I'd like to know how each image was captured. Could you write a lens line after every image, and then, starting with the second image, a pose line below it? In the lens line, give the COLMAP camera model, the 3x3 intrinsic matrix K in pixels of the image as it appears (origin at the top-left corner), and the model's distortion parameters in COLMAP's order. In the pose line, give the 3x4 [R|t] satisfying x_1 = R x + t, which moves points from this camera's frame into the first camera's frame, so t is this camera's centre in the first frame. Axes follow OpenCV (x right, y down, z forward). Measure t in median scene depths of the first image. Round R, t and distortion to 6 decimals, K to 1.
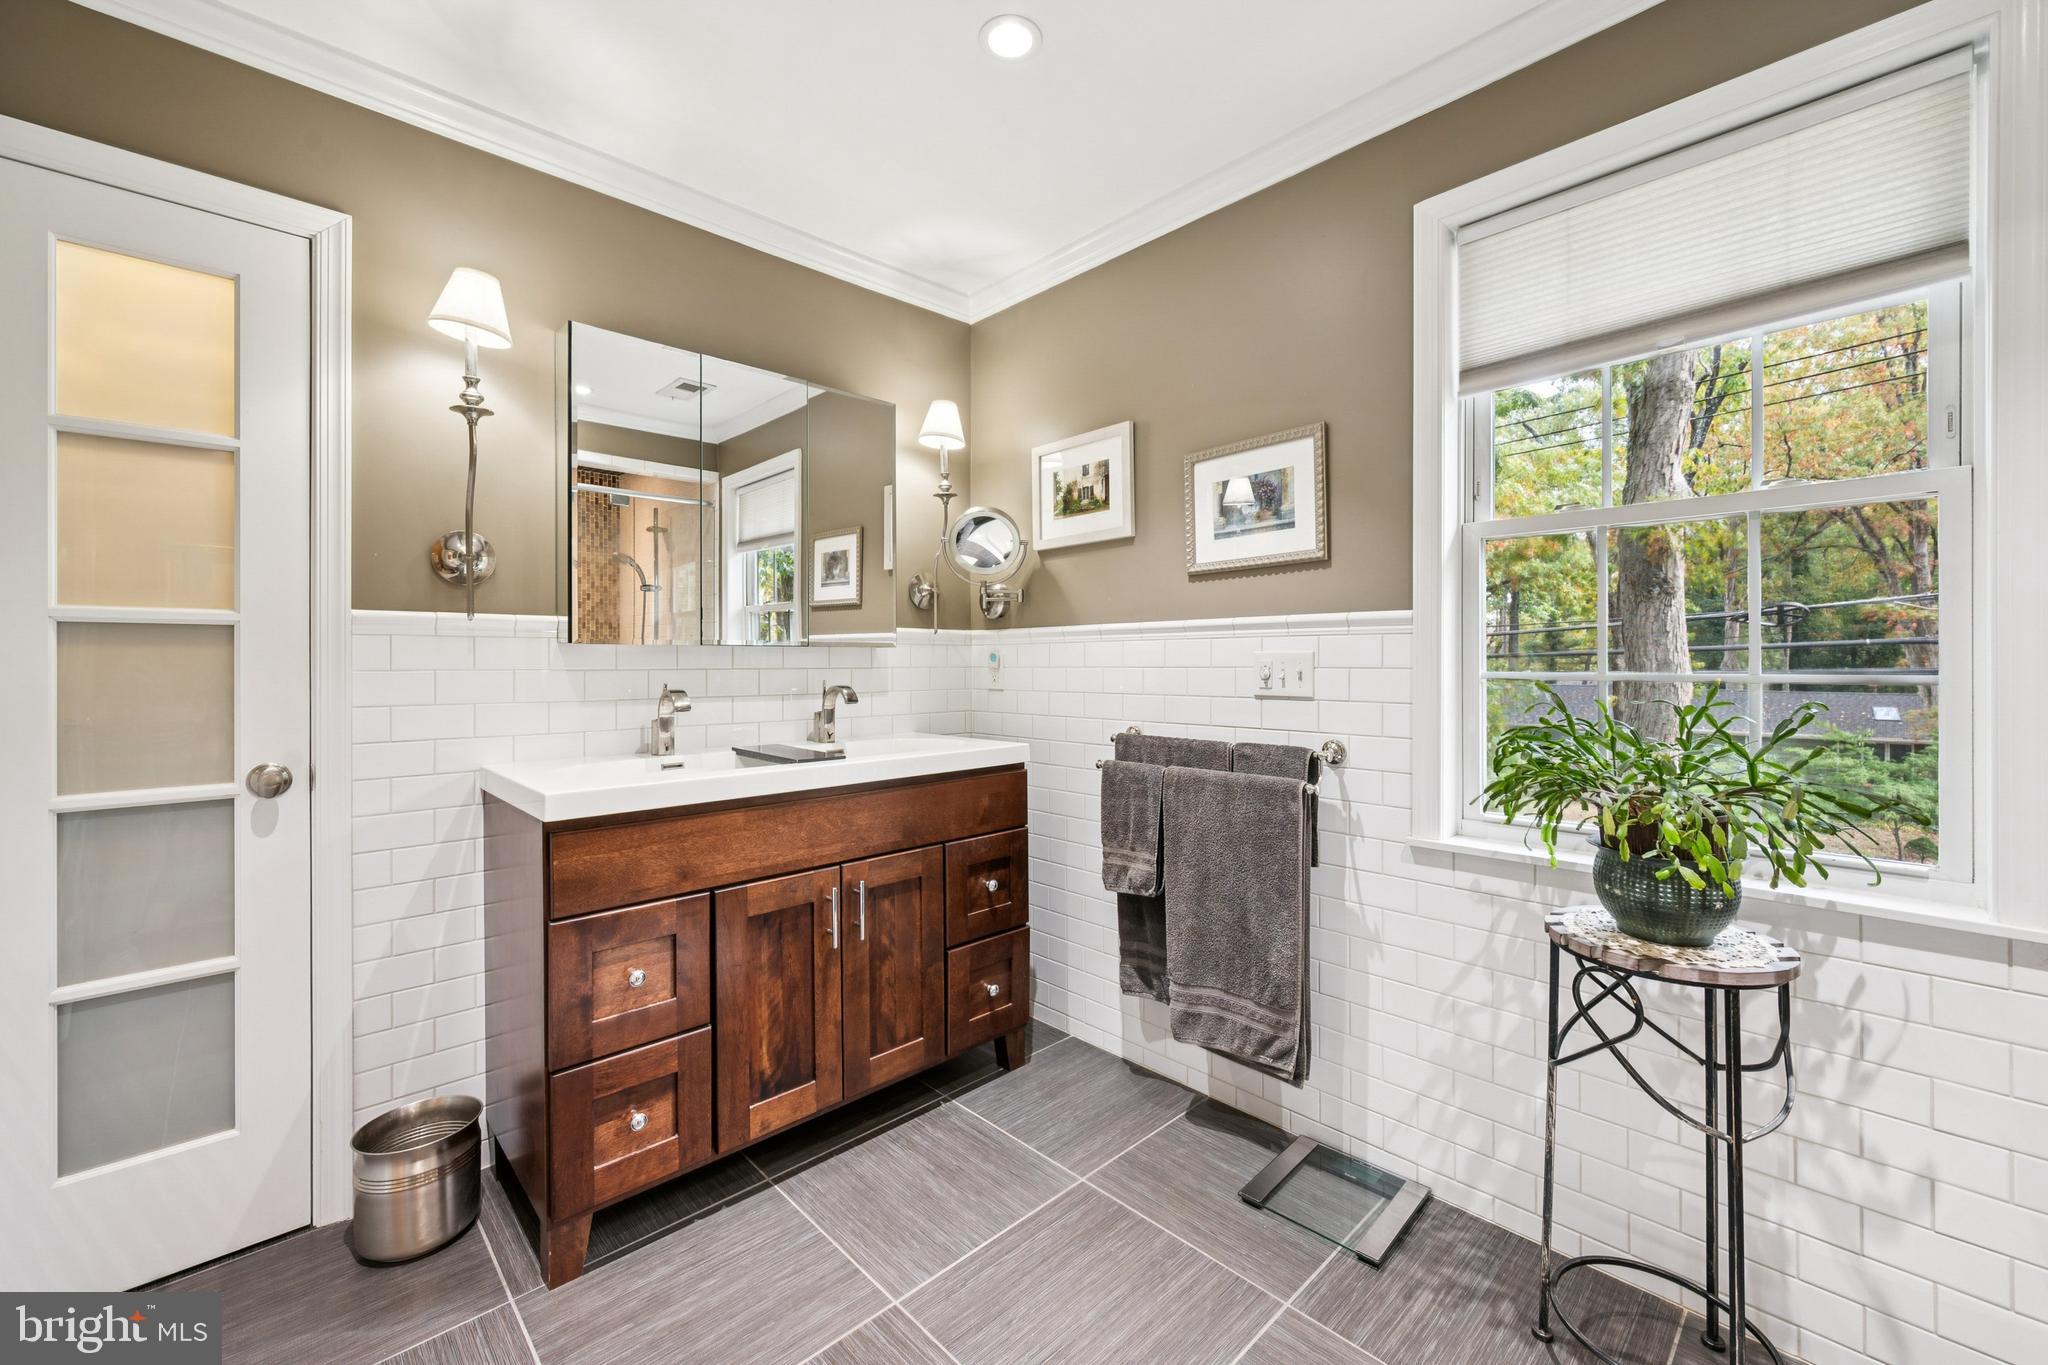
lens RADIAL K [[819.2, 0, 1018.8], [0, 819.2, 677.3], [0, 0, 1]] dist [-0.003485, -0.000418]
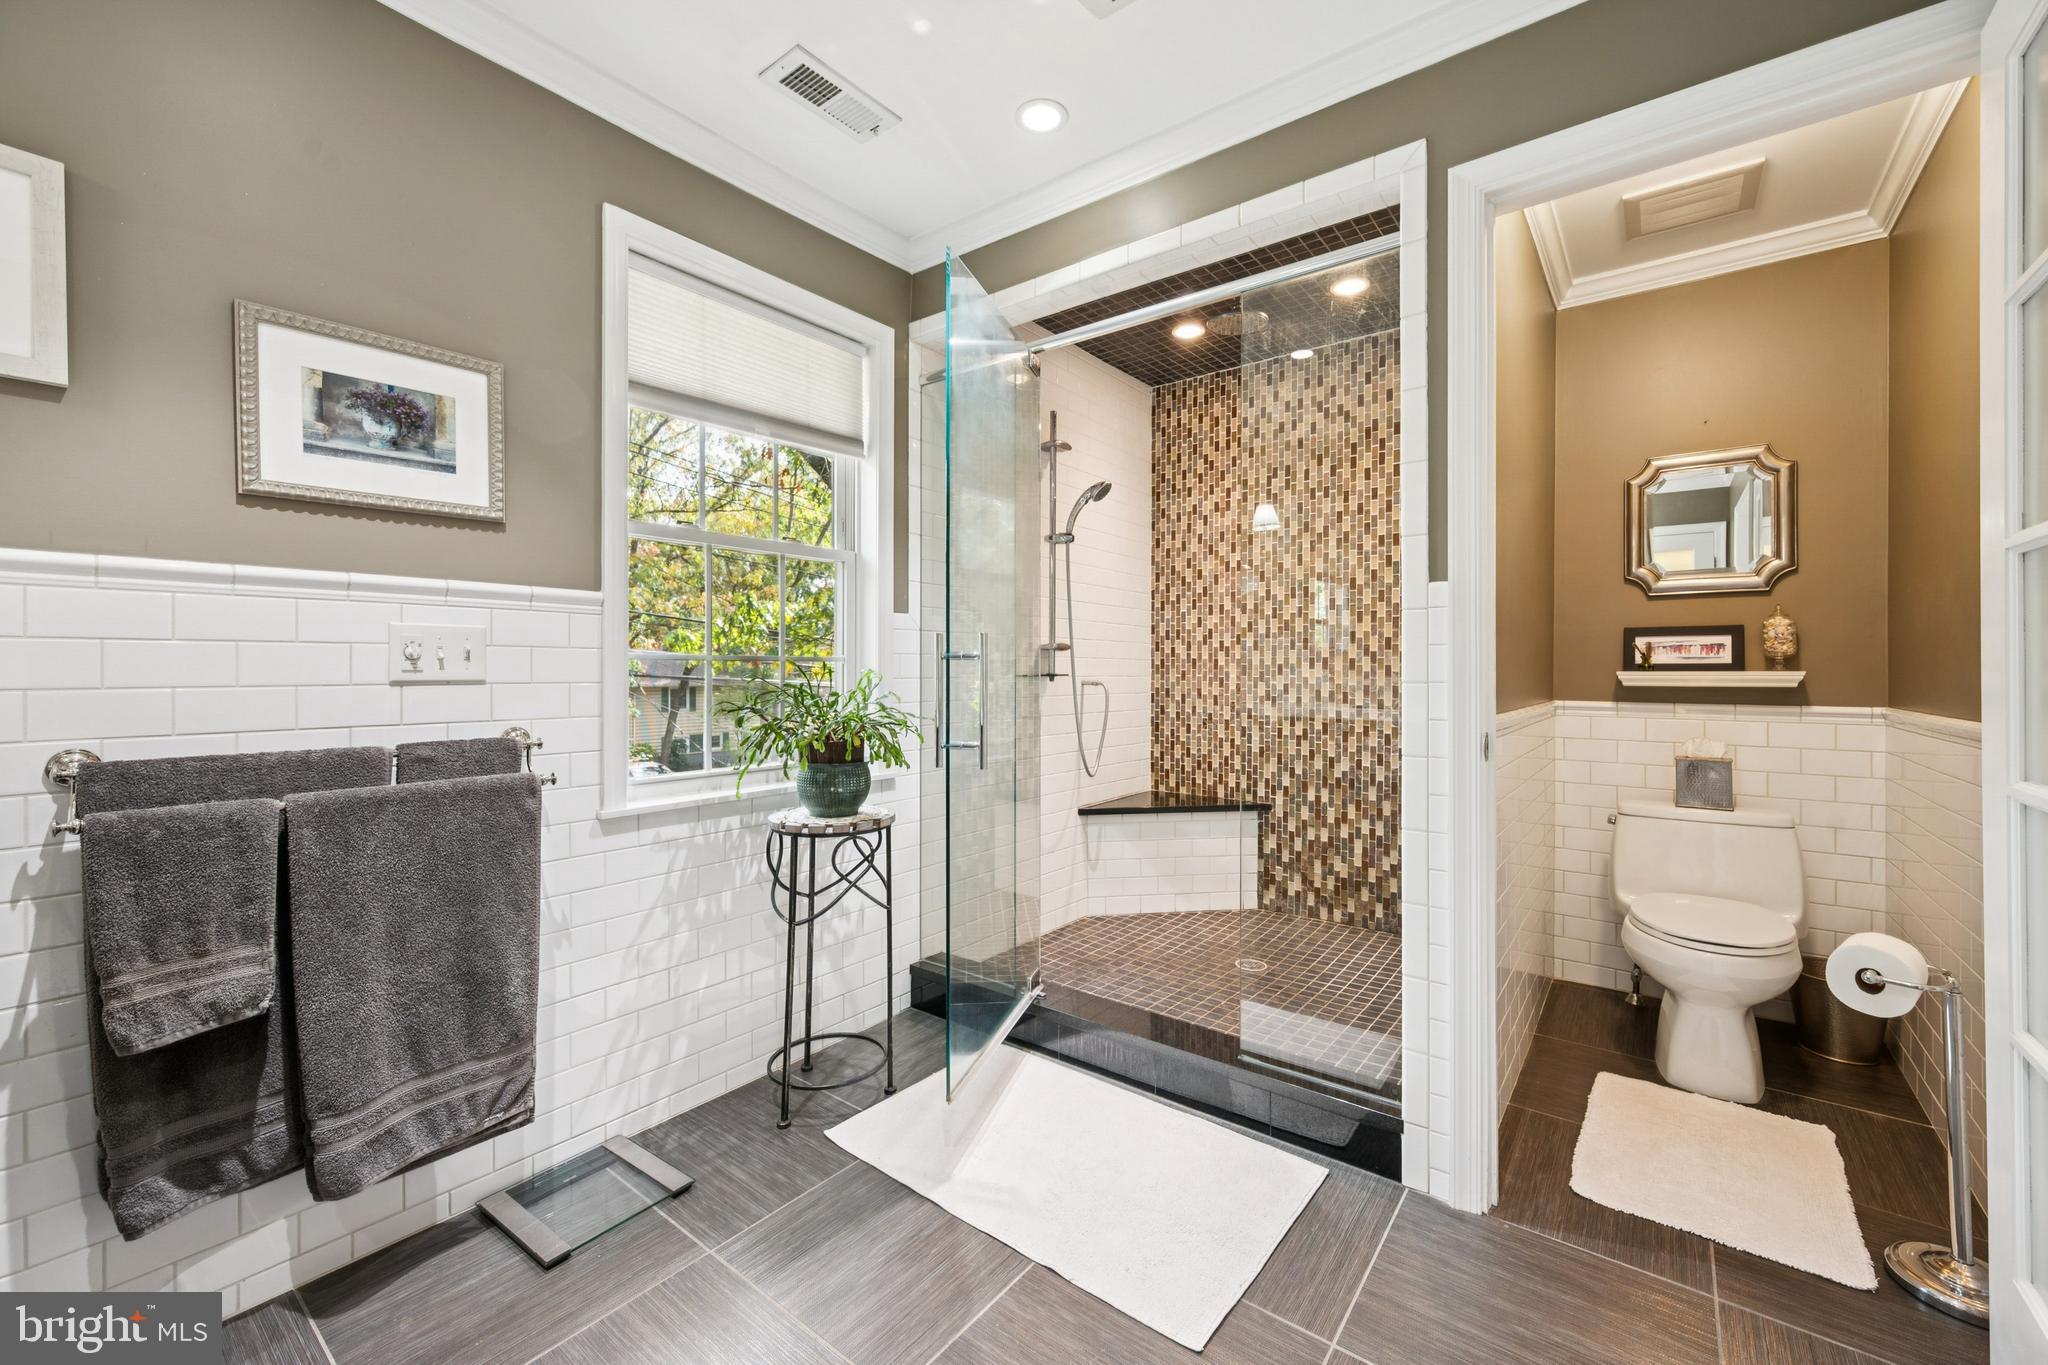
lens RADIAL K [[819.2, 0, 1020.4], [0, 819.2, 667.5], [0, 0, 1]] dist [-0.003485, -0.000418]
pose [[-0.143214, -0.005833, 0.989675, -0.560784], [0.002056, 0.999979, 0.006192, 0.007165], [-0.989690, 0.002922, -0.143199, 0.565173]]
